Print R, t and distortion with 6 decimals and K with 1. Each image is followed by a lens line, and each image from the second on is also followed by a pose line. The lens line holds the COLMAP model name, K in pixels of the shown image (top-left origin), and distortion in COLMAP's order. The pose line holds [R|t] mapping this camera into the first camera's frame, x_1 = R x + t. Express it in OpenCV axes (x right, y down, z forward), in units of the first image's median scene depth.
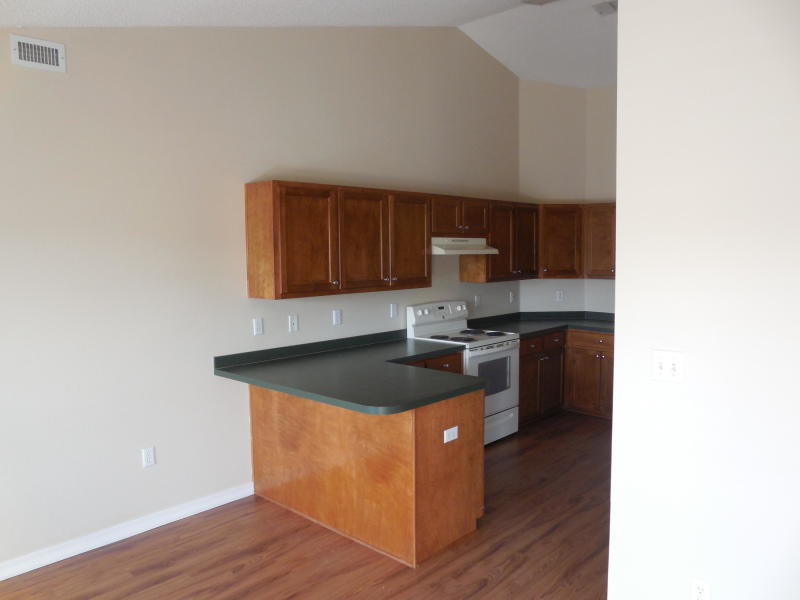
lens RADIAL K [[617.6, 0, 400.0], [0, 617.6, 300.0], [0, 0, 1]] dist [-0.059464, 0.049743]
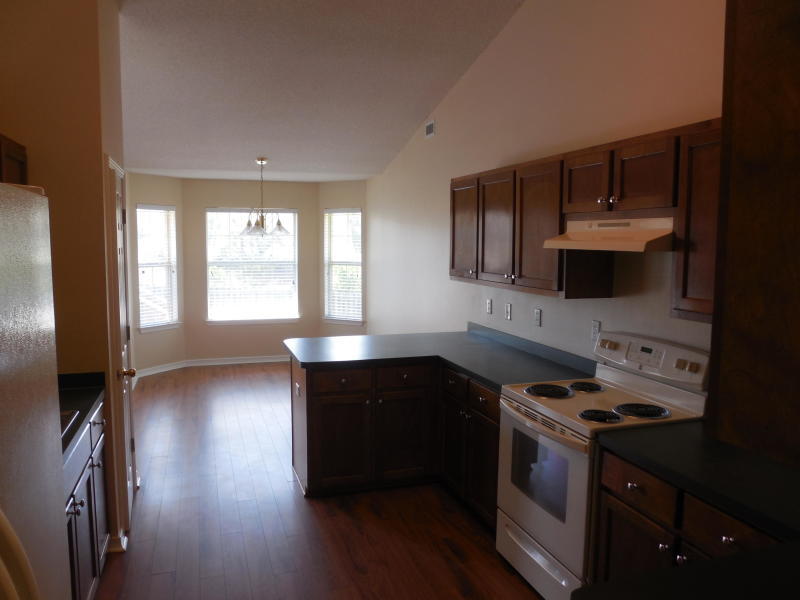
lens RADIAL K [[617.6, 0, 400.0], [0, 617.6, 300.0], [0, 0, 1]] dist [-0.059464, 0.049743]
pose [[-0.482139, 0.090699, -0.871387, 0.661670], [-0.079027, 0.986069, 0.146361, -0.095846], [0.872523, 0.139430, -0.468255, 1.106754]]
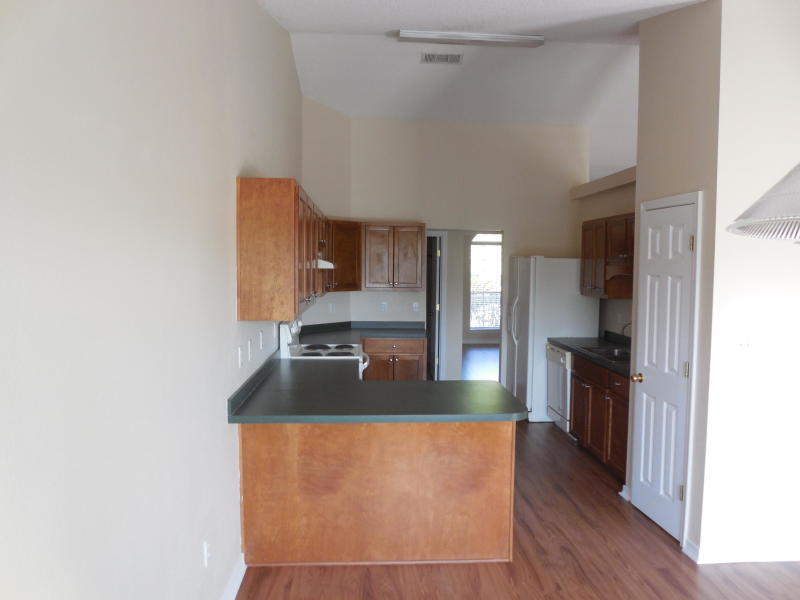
lens RADIAL K [[617.6, 0, 400.0], [0, 617.6, 300.0], [0, 0, 1]] dist [-0.059464, 0.049743]
pose [[0.686411, -0.030200, 0.726586, -0.535726], [0.047298, 0.998876, -0.003165, -0.014399], [-0.725674, 0.036539, 0.687068, 0.240034]]
